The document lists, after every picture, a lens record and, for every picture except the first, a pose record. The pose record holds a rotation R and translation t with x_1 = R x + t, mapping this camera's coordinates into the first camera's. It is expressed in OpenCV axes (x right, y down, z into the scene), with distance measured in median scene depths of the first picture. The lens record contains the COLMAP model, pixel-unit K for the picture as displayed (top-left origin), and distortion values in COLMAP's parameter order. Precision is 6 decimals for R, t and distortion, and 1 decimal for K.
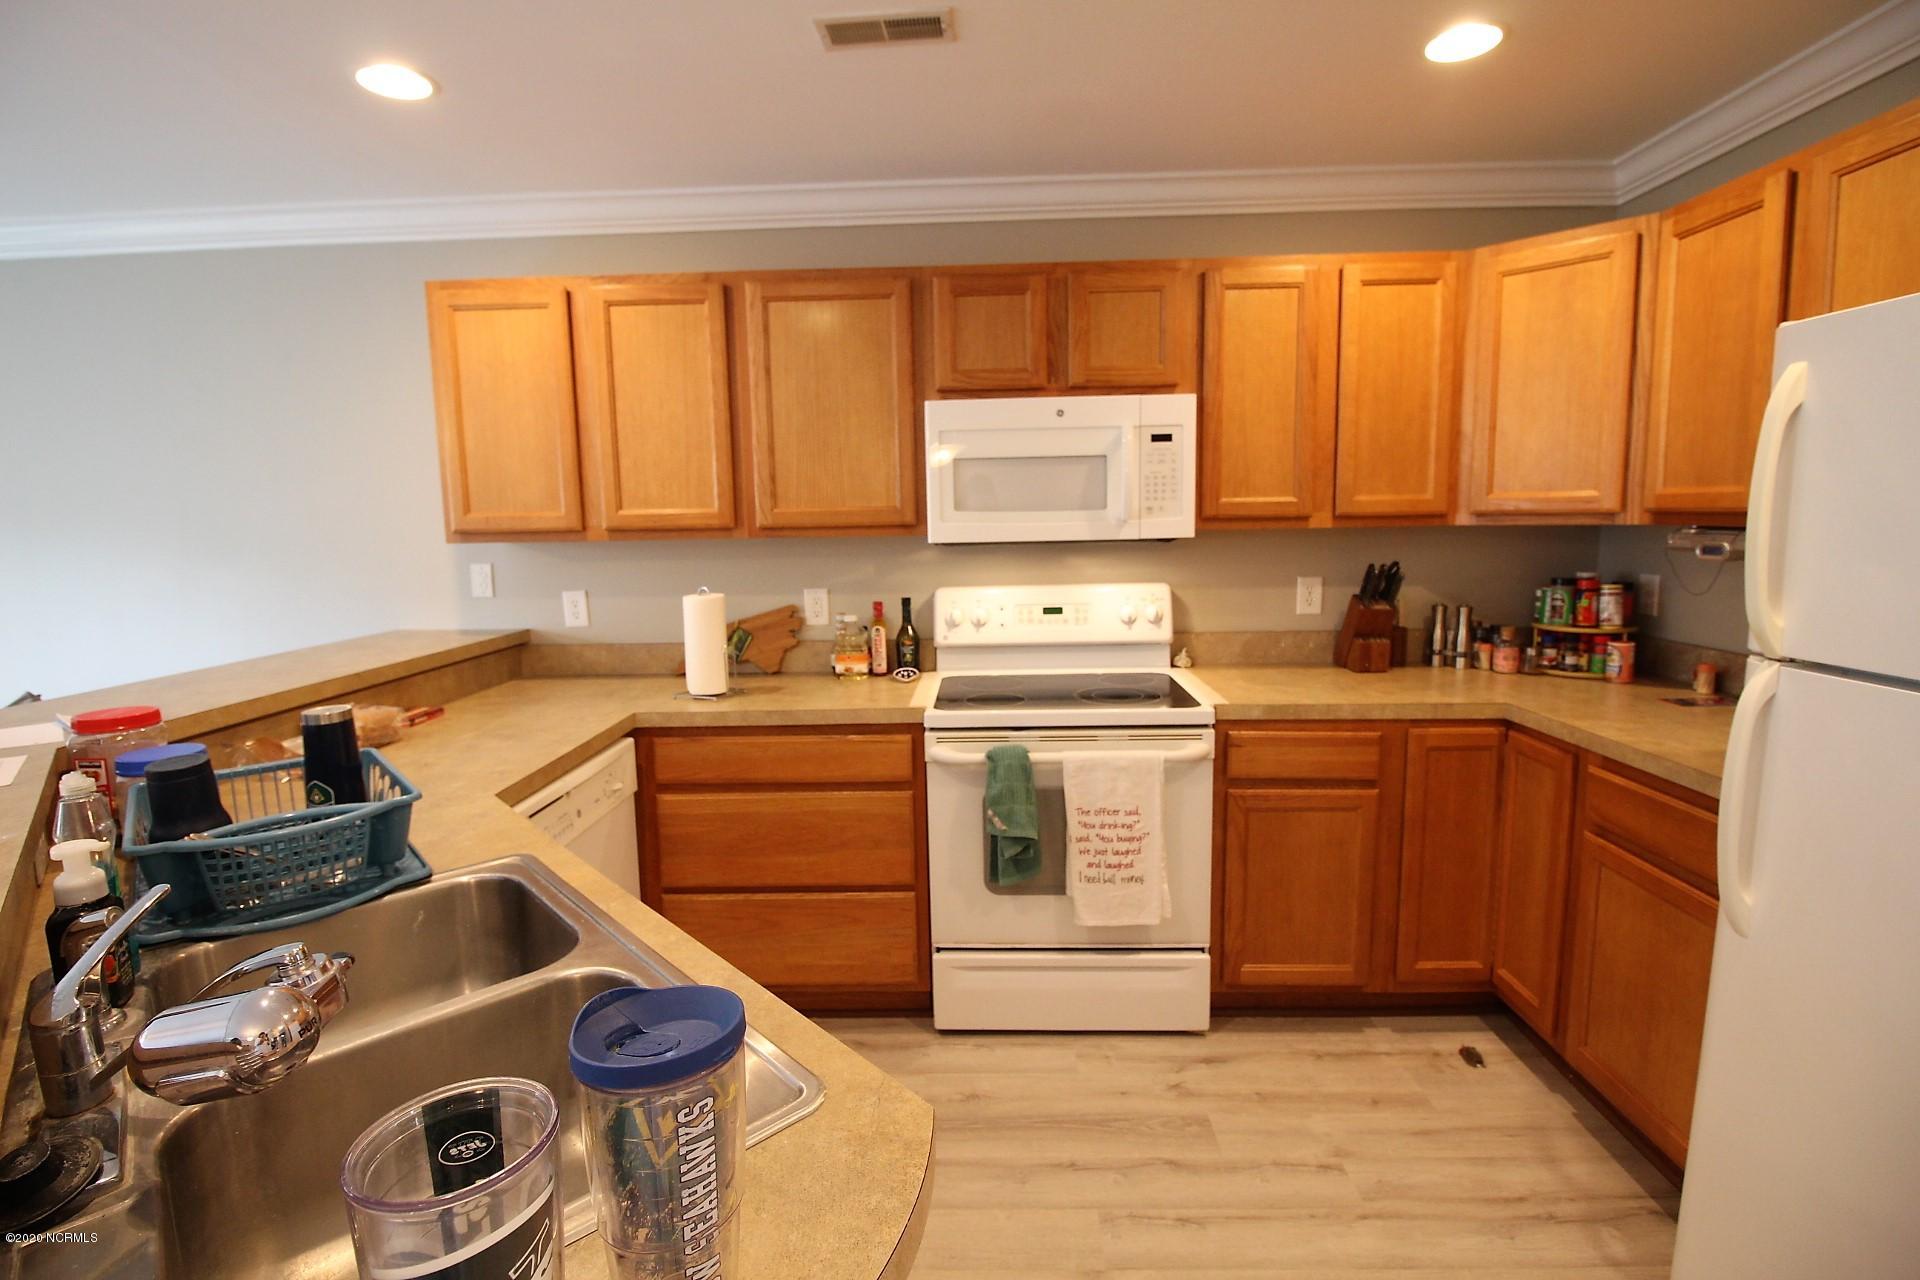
lens RADIAL K [[885.7, 0, 958.9], [0, 885.7, 626.9], [0, 0, 1]] dist [0.001835, -0.015918]
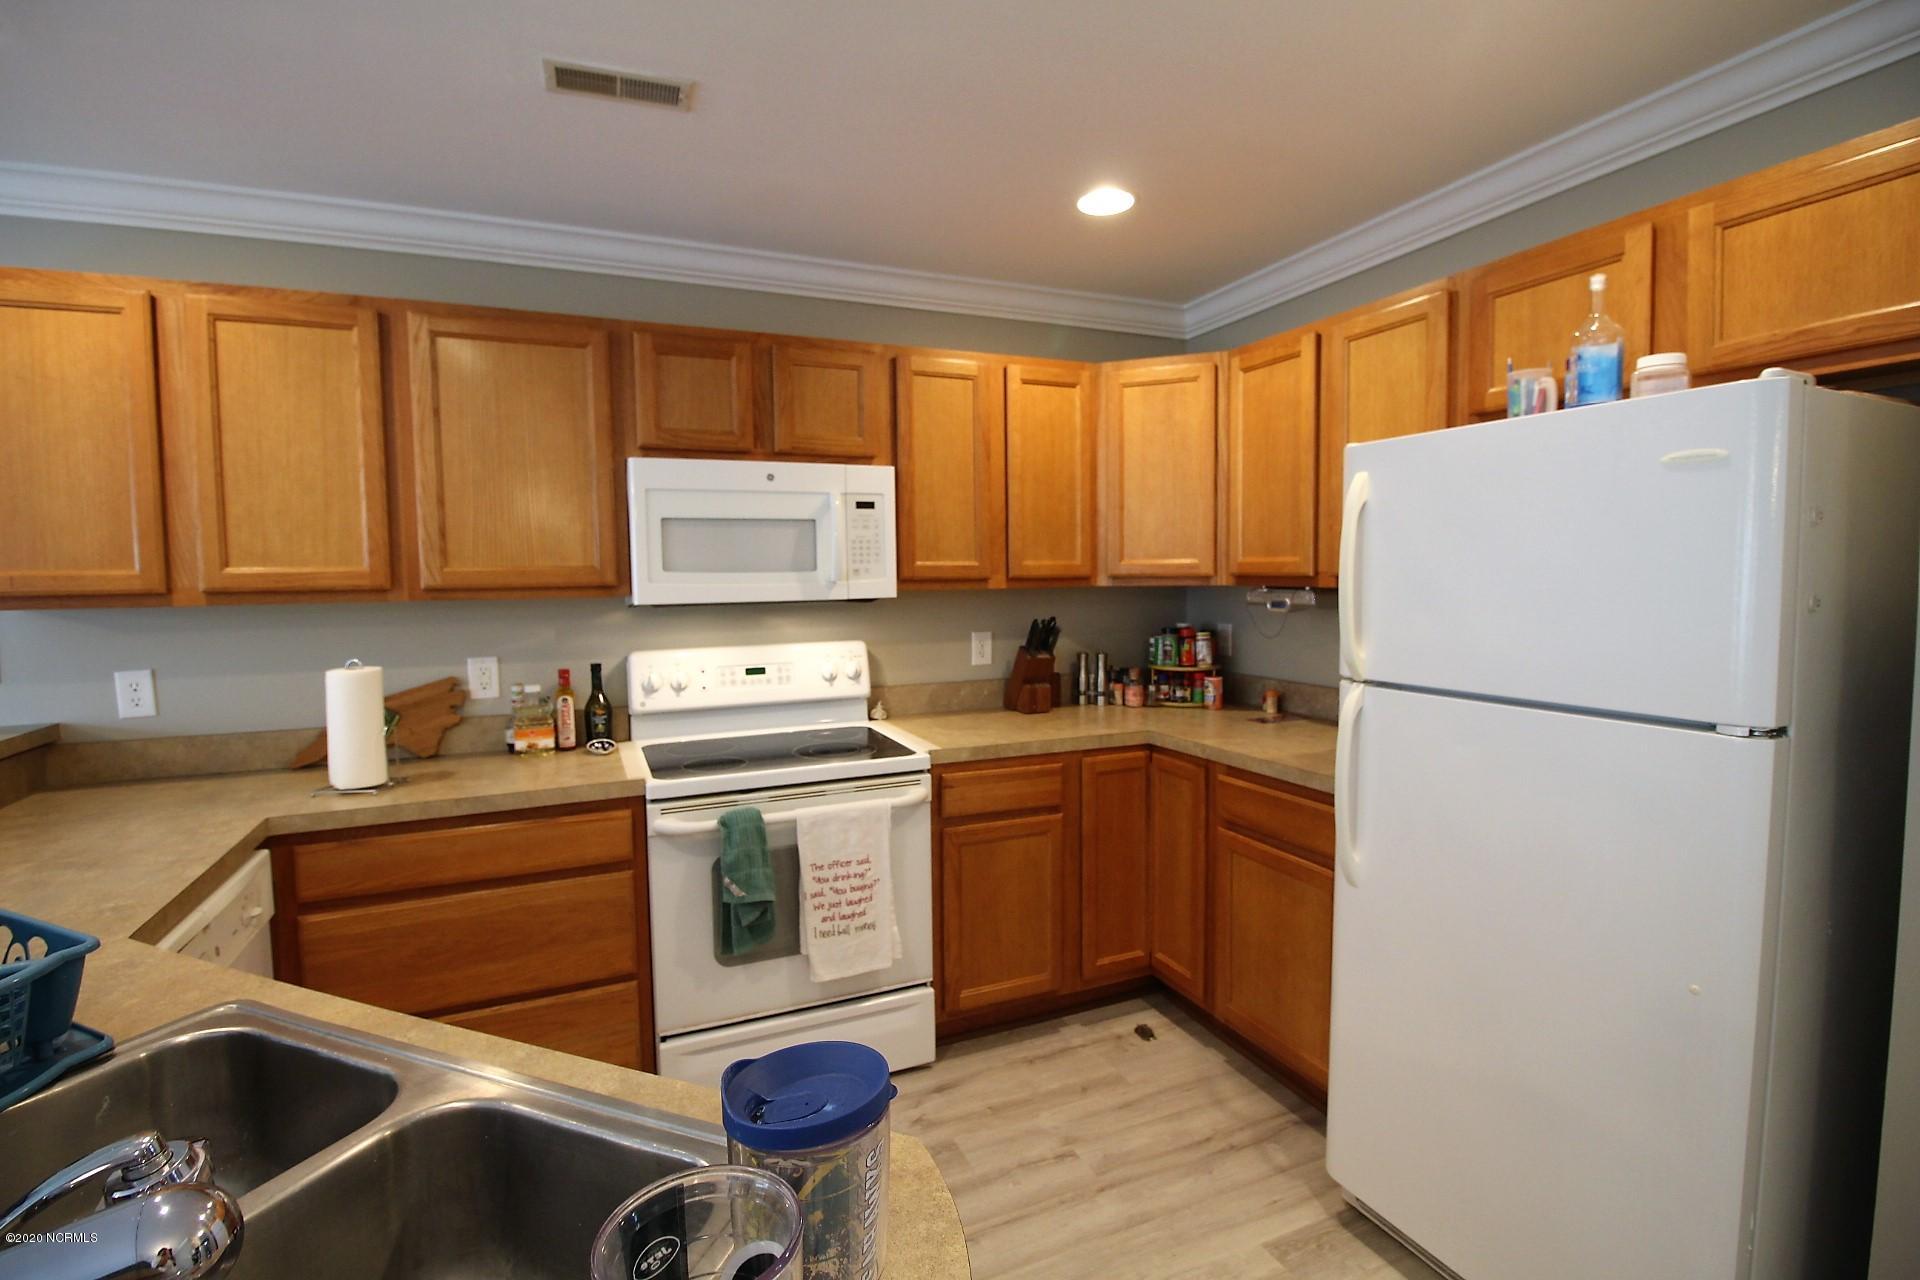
lens RADIAL K [[885.7, 0, 958.9], [0, 885.7, 626.9], [0, 0, 1]] dist [0.001835, -0.015918]
pose [[0.903489, -0.019713, 0.428158, -0.130359], [0.048488, 0.997230, -0.056404, -0.000634], [-0.425860, 0.071720, 0.901942, -0.003846]]
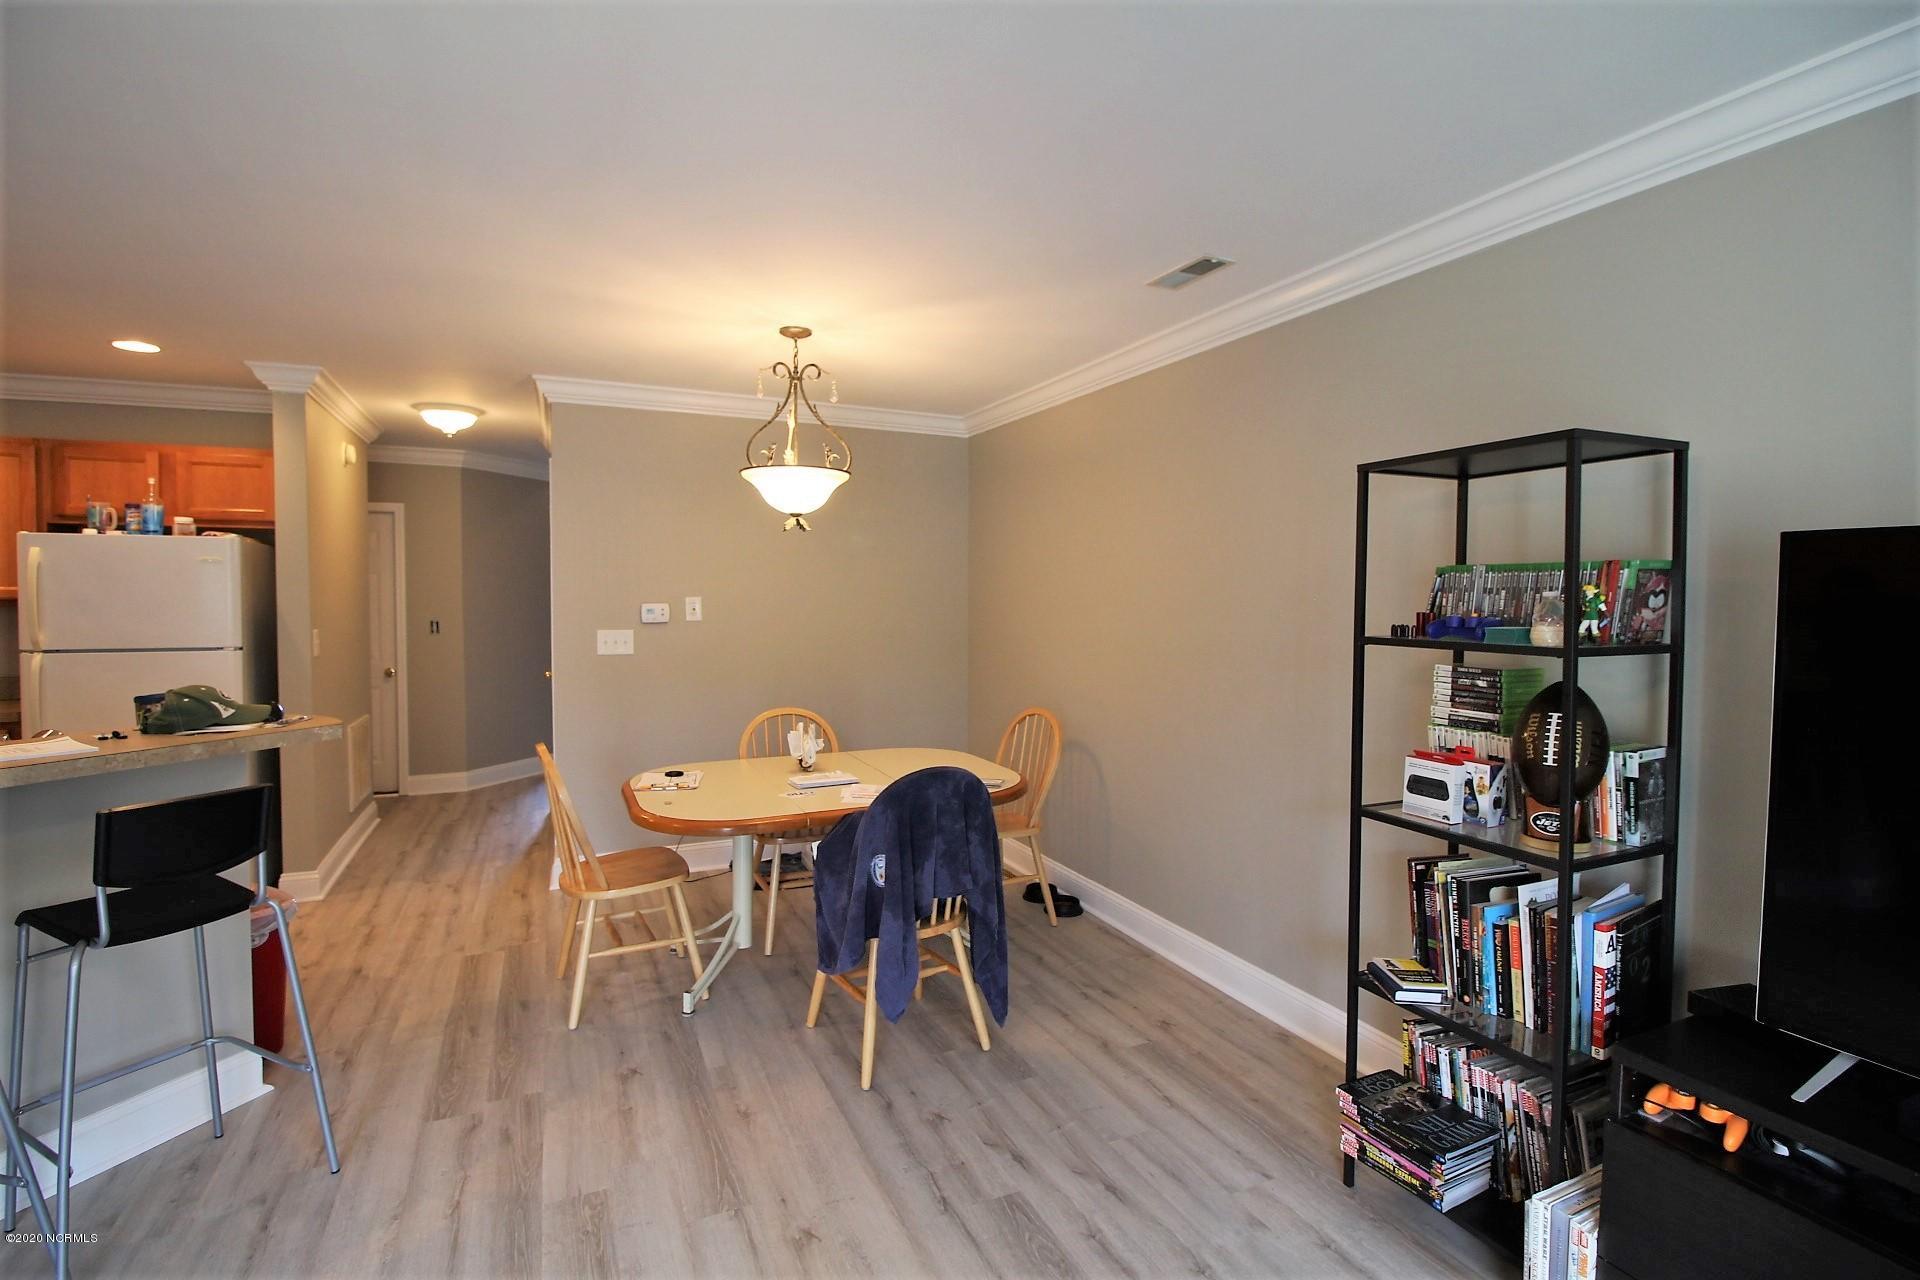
lens RADIAL K [[883.6, 0, 958.9], [0, 883.6, 629.9], [0, 0, 1]] dist [-0.000114, -0.014586]
pose [[-0.455054, -0.014472, 0.890346, -2.516635], [0.116055, 0.990376, 0.075413, 0.074347], [-0.882868, 0.137646, -0.448995, -0.296148]]
